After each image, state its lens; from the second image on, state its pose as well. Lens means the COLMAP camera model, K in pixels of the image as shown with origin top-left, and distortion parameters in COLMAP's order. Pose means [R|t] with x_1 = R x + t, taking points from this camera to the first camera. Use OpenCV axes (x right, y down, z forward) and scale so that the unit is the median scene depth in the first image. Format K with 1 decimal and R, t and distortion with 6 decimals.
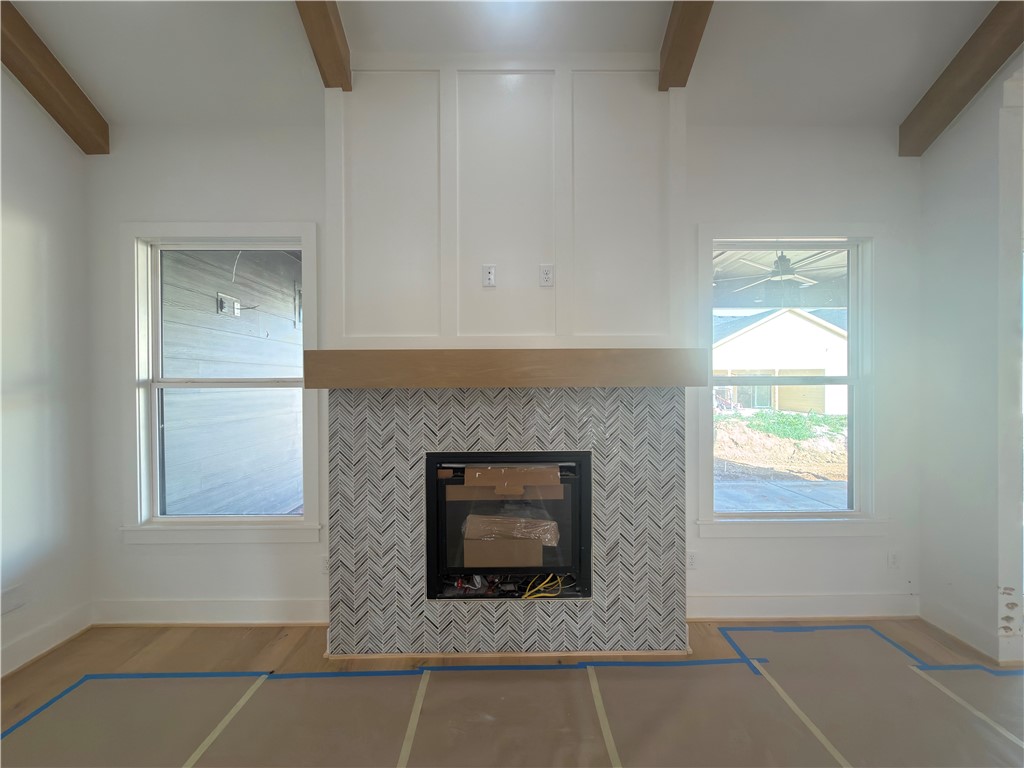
lens RADIAL K [[407.7, 0, 515.8], [0, 407.7, 382.4], [0, 0, 1]] dist [0.001175, -0.000131]
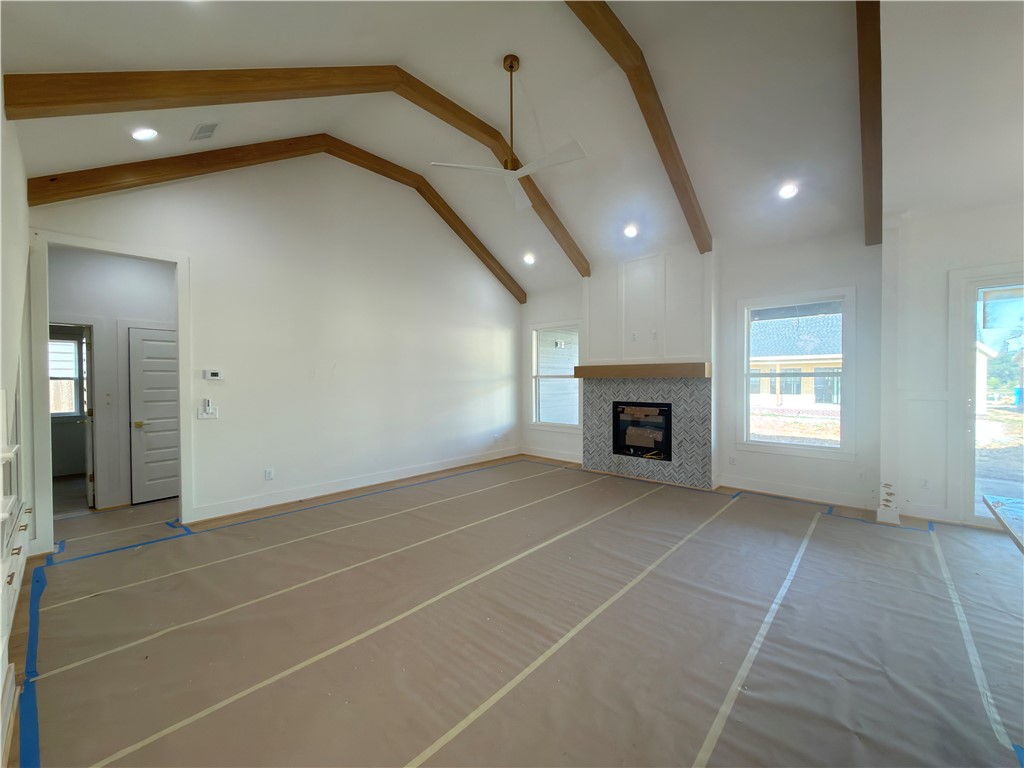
lens RADIAL K [[407.7, 0, 514.7], [0, 407.7, 384.2], [0, 0, 1]] dist [0.001175, -0.000131]
pose [[0.731626, 0.010408, -0.681627, 1.187713], [-0.004582, 0.999936, 0.010350, 0.029635], [0.681691, -0.004449, 0.731627, -1.496001]]
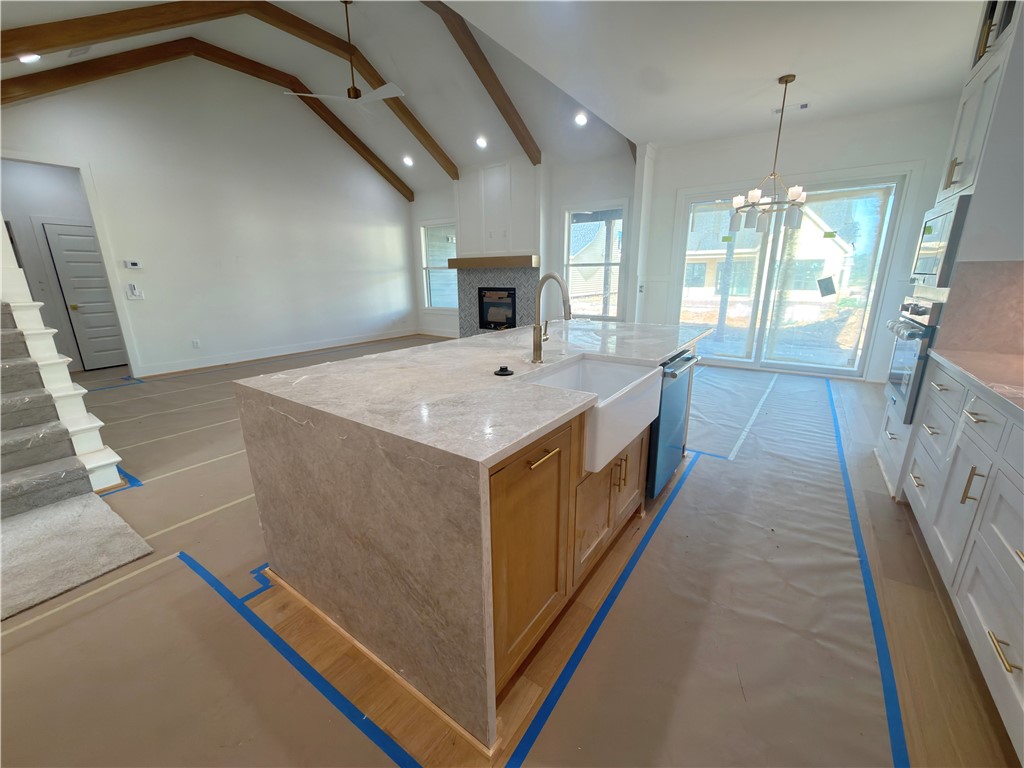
lens RADIAL K [[407.7, 0, 514.3], [0, 407.7, 384.1], [0, 0, 1]] dist [0.001175, -0.000131]
pose [[0.812777, 0.149229, -0.563138, 2.173159], [-0.000444, 0.966794, 0.255556, 0.078321], [0.582575, -0.207460, 0.785854, -1.796891]]
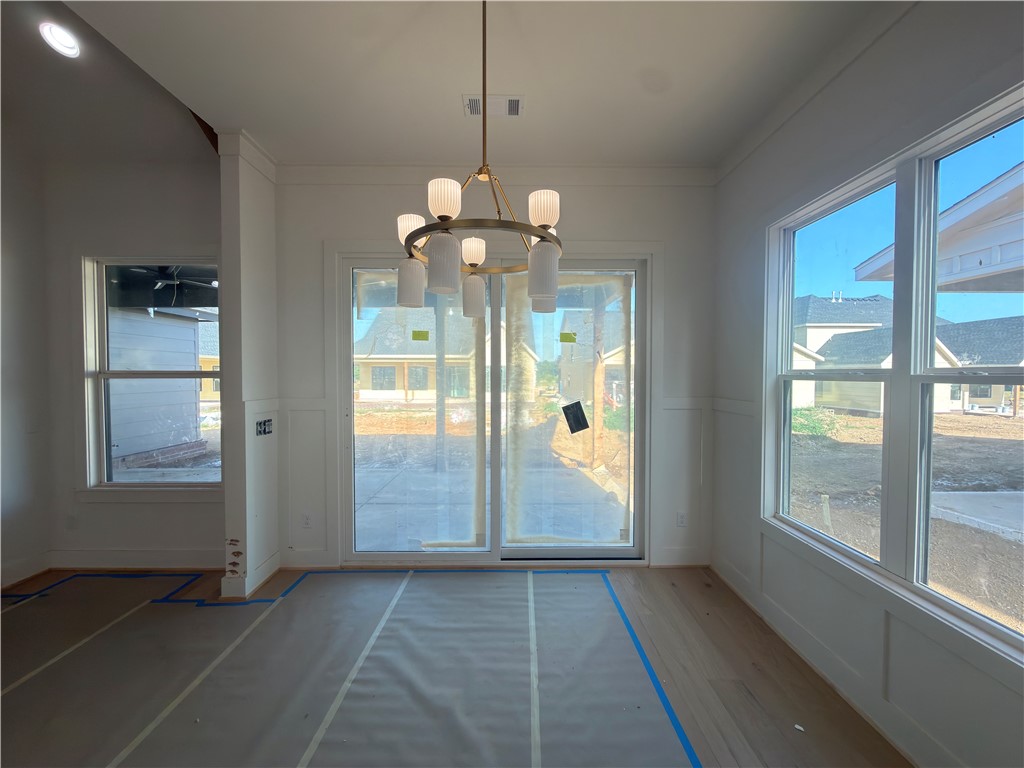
lens RADIAL K [[335.4, 0, 502.5], [0, 335.4, 379.1], [0, 0, 1]] dist [-0.001802, 0.000017]
pose [[0.999959, 0.005769, -0.007024, 1.978908], [-0.005685, 0.999913, 0.011887, -0.011277], [0.007092, -0.011846, 0.999905, -0.024137]]
